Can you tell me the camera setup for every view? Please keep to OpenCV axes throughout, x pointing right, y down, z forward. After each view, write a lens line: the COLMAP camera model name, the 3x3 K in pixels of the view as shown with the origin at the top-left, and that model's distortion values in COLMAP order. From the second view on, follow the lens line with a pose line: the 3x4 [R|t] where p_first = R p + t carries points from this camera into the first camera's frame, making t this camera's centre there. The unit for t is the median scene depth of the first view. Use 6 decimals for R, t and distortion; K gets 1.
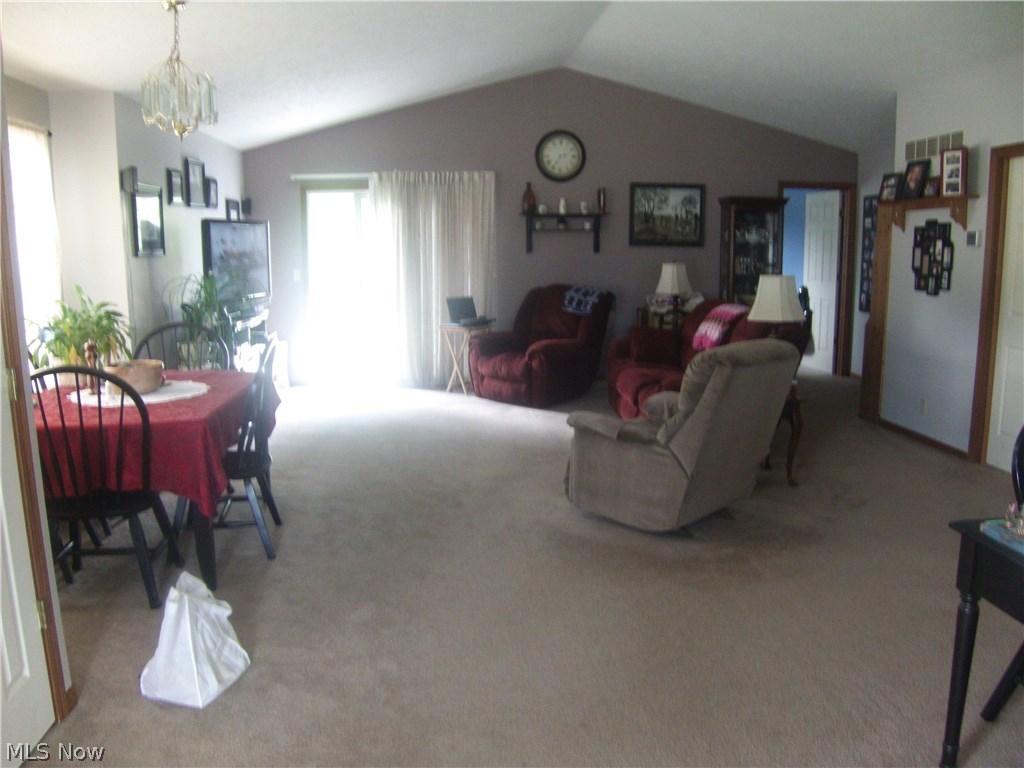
lens RADIAL K [[826.4, 0, 512.0], [0, 826.4, 384.0], [0, 0, 1]] dist [-0.168191, 0.112386]
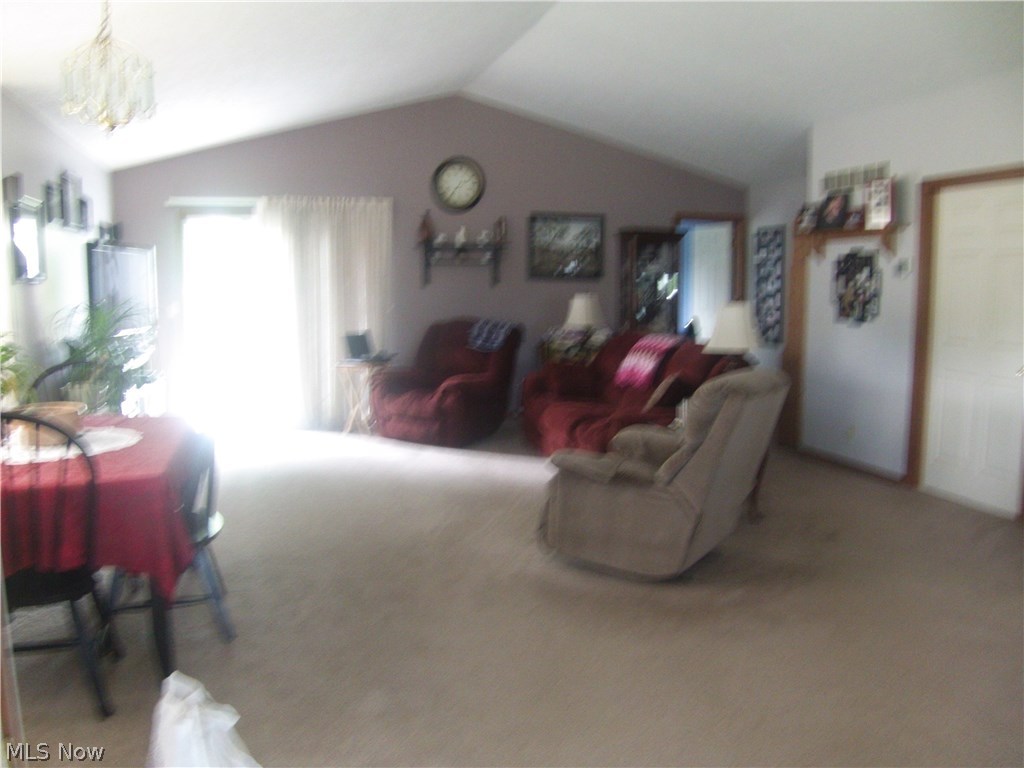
lens RADIAL K [[831.9, 0, 512.0], [0, 831.9, 384.0], [0, 0, 1]] dist [-0.136790, -0.005383]
pose [[0.980440, -0.018309, 0.195966, -0.086115], [0.027679, 0.998595, -0.045184, -0.000487], [-0.194863, 0.049725, 0.979569, 0.061519]]
